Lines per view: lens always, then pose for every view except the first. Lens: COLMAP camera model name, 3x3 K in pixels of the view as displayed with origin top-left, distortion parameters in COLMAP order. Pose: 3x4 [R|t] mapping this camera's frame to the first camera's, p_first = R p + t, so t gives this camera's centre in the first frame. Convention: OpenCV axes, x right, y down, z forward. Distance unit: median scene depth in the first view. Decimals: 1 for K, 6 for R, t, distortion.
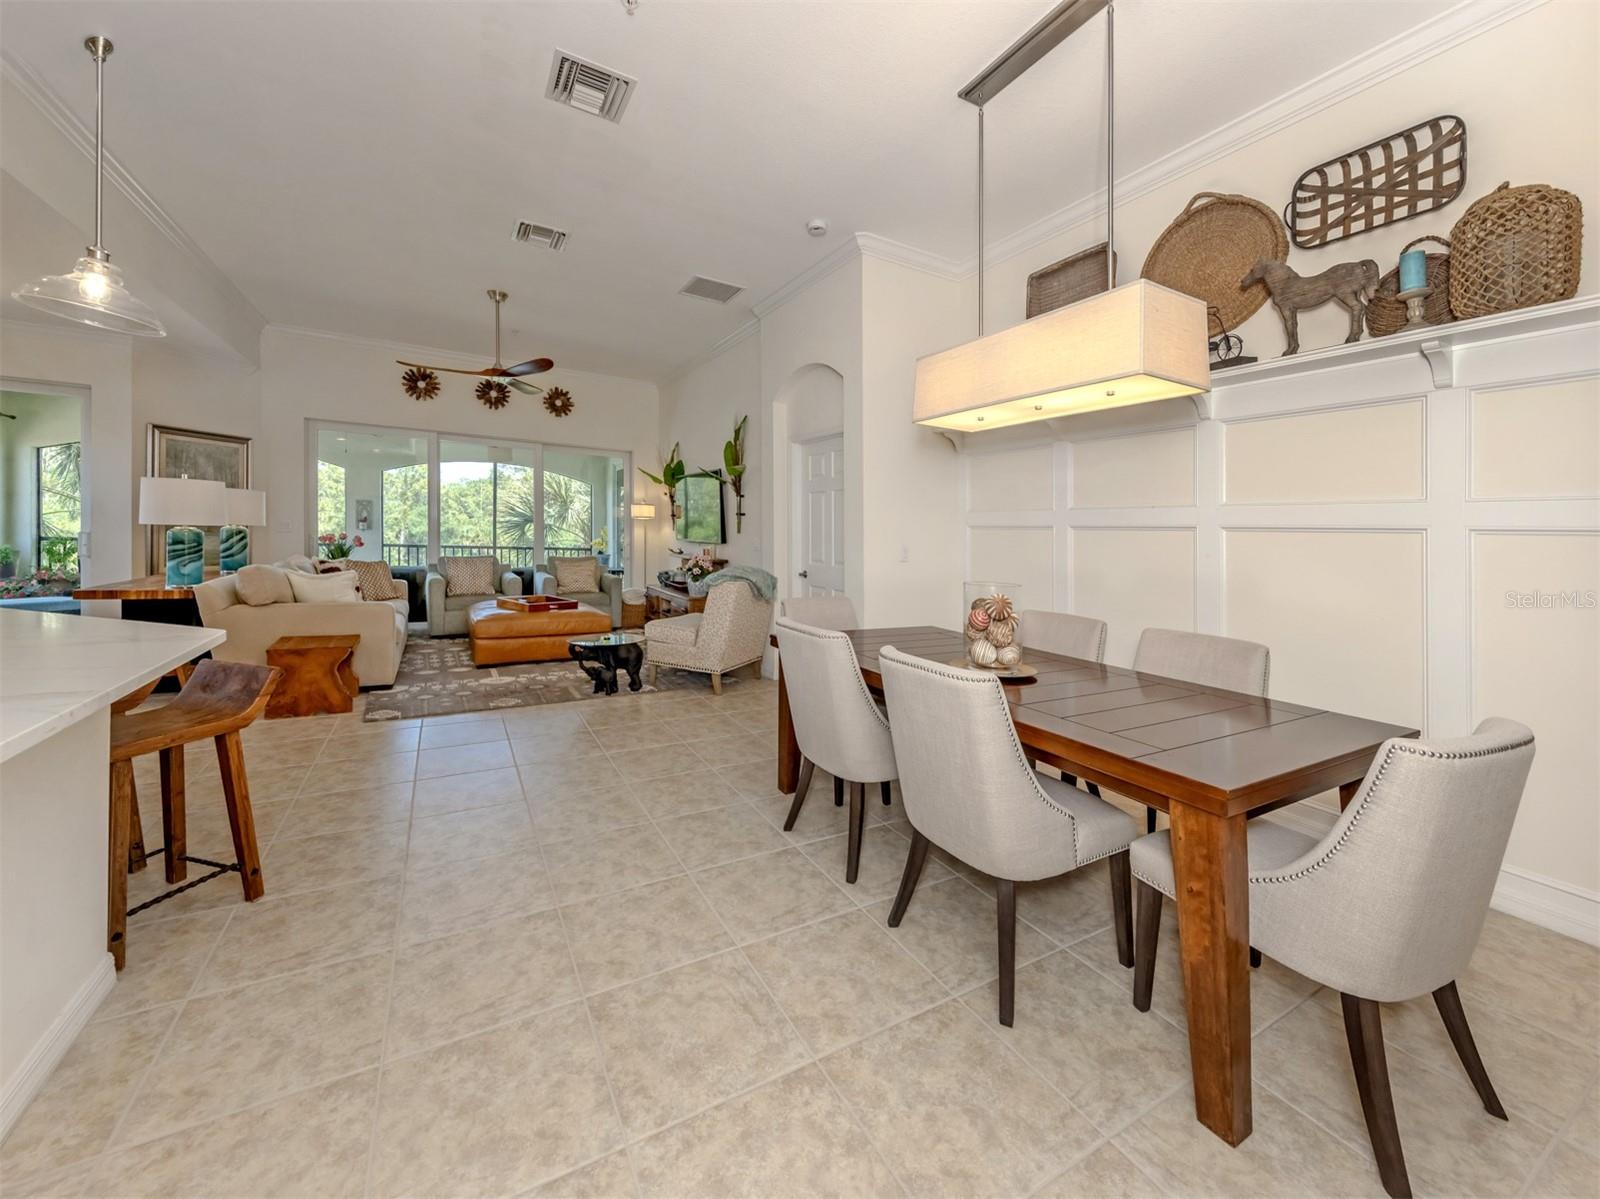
lens RADIAL K [[608.6, 0, 793.3], [0, 608.6, 559.3], [0, 0, 1]] dist [0.006681, -0.001767]
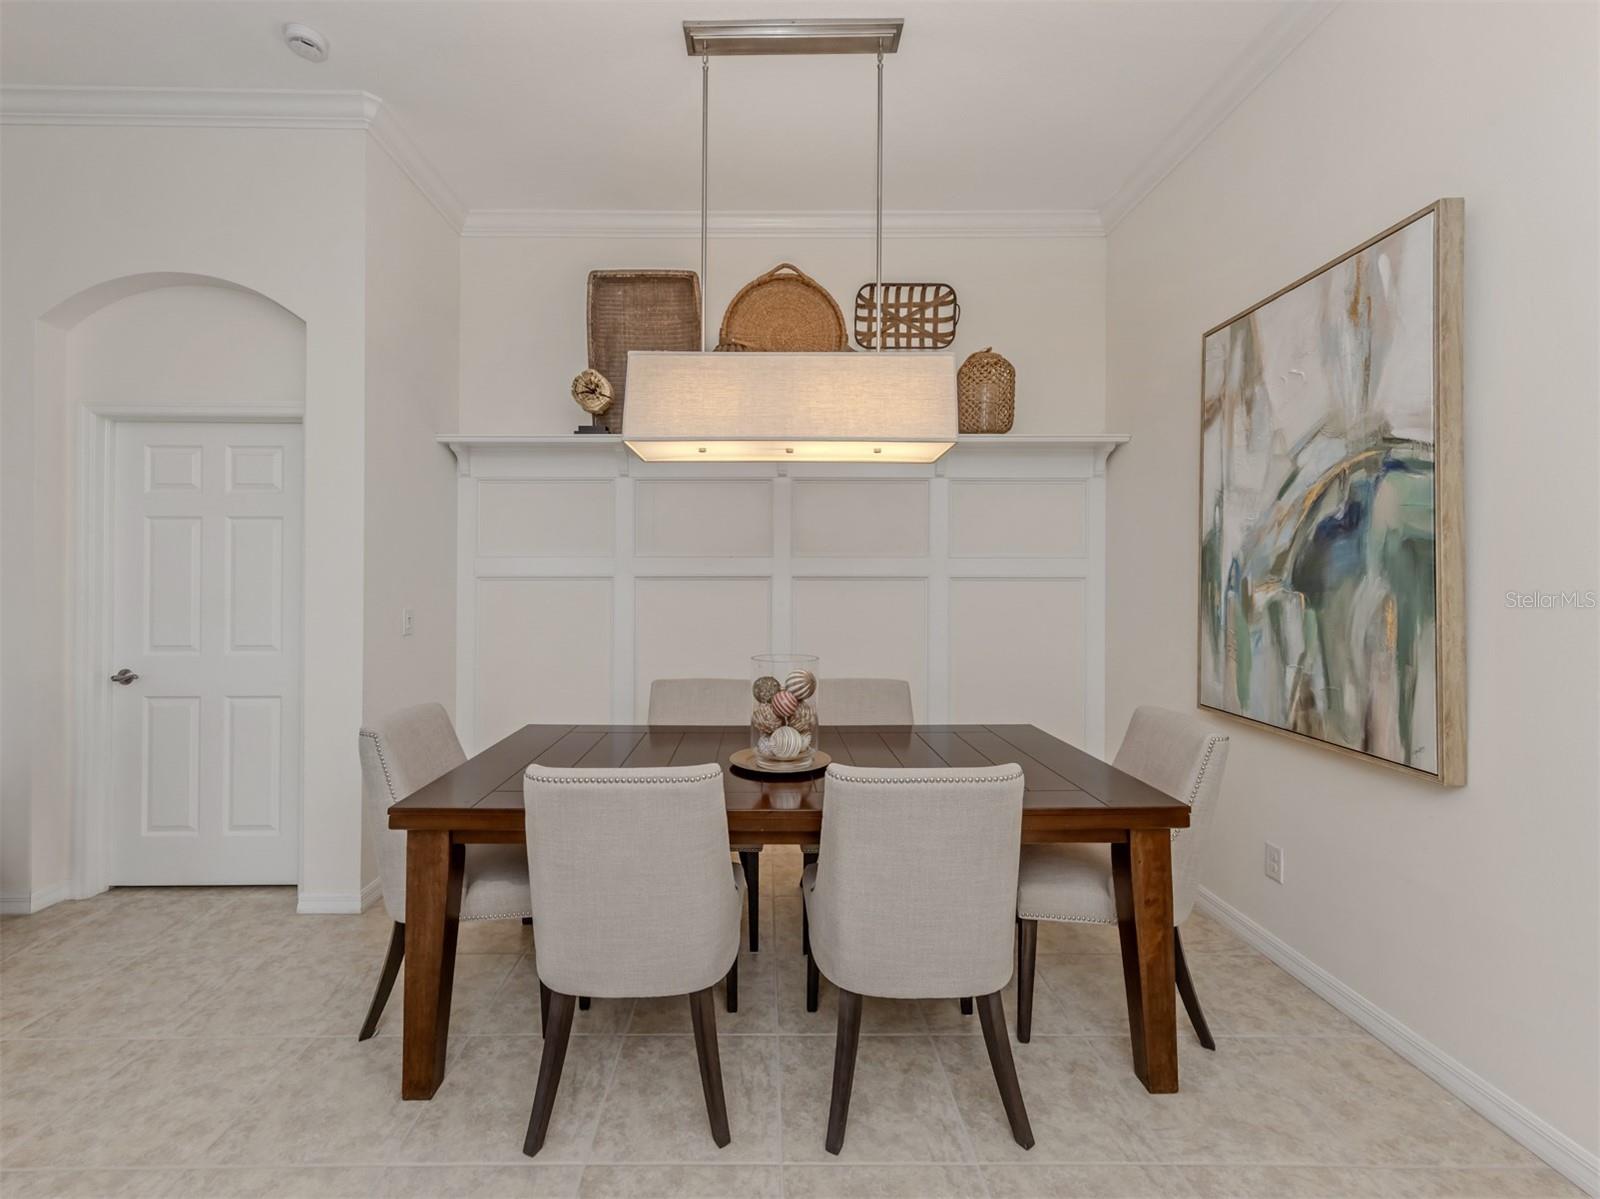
lens RADIAL K [[680.8, 0, 778.4], [0, 680.8, 587.4], [0, 0, 1]] dist [0.003995, 0.000611]
pose [[0.486361, -0.037480, 0.872954, -0.229219], [0.050714, 0.998606, 0.014620, -0.032650], [-0.872285, 0.037161, 0.487584, 0.267966]]
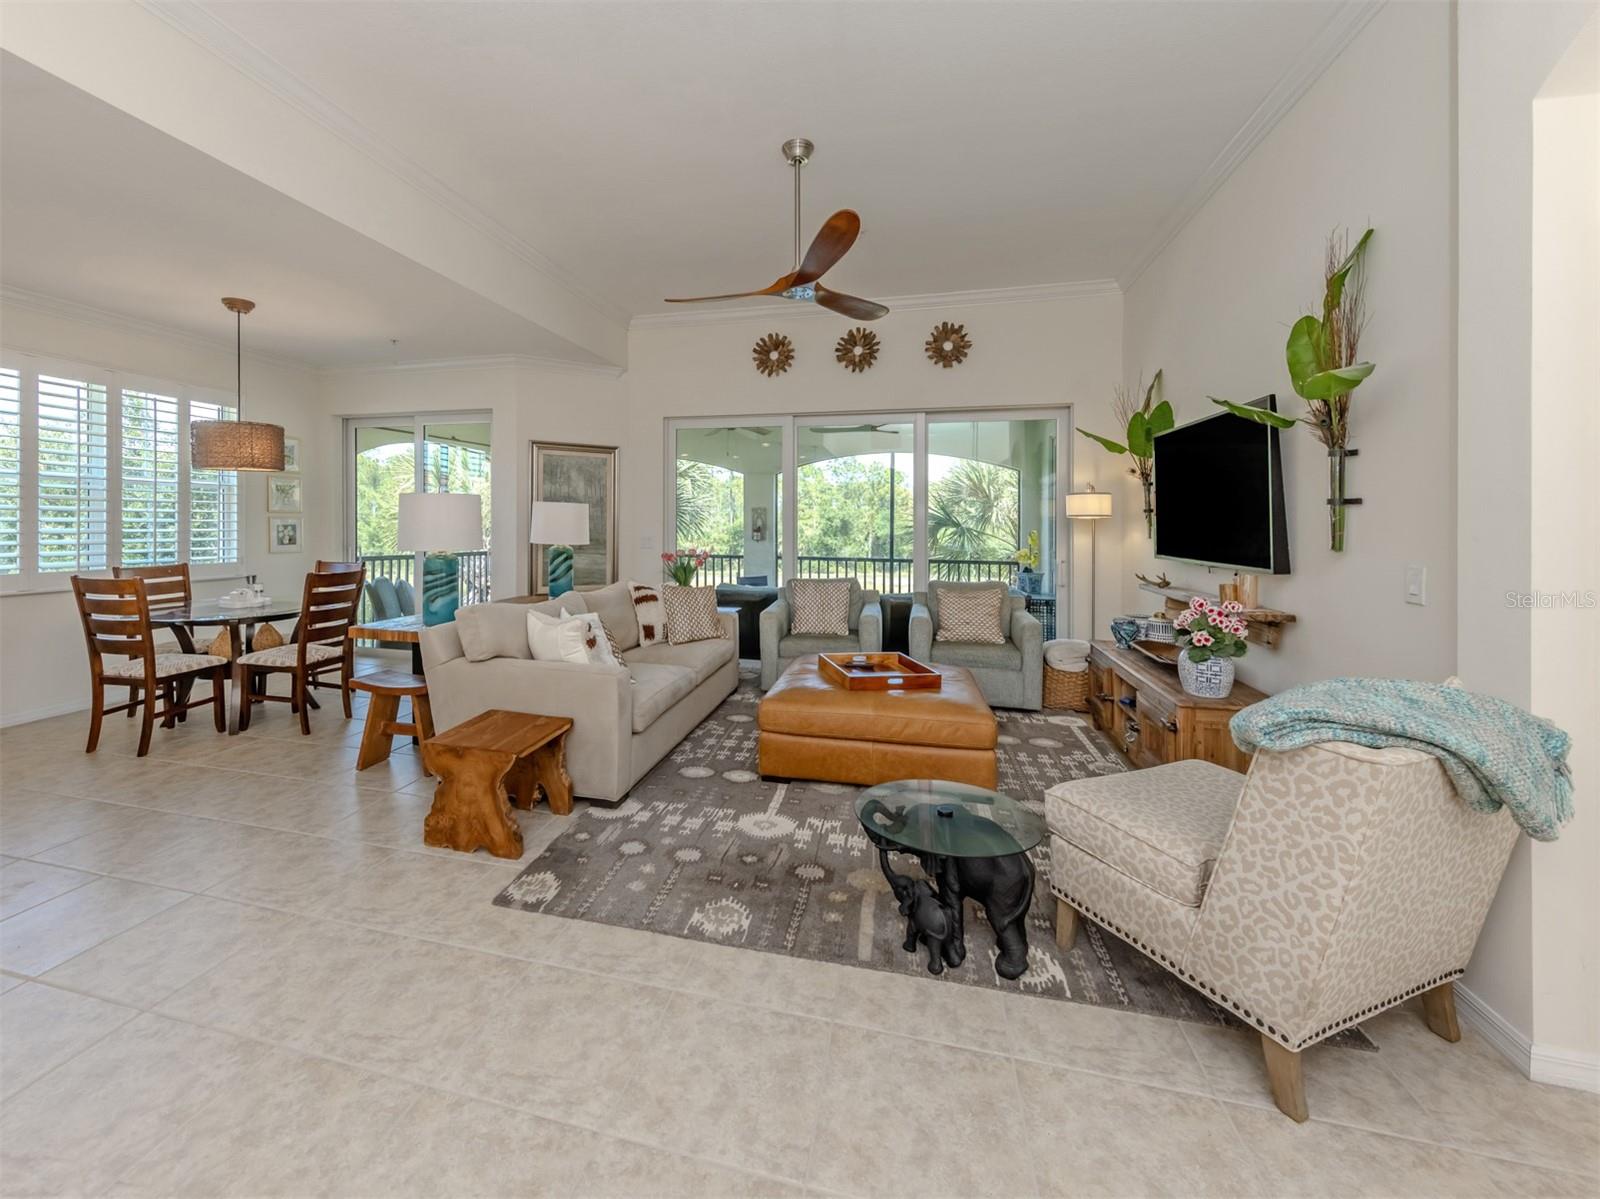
lens RADIAL K [[648.6, 0, 750.7], [0, 648.6, 531.4], [0, 0, 1]] dist [0.008278, -0.000202]
pose [[0.715884, -0.018354, -0.697978, -0.082615], [-0.012976, 0.999132, -0.039582, -0.042682], [0.698099, 0.037394, 0.715024, 0.555475]]
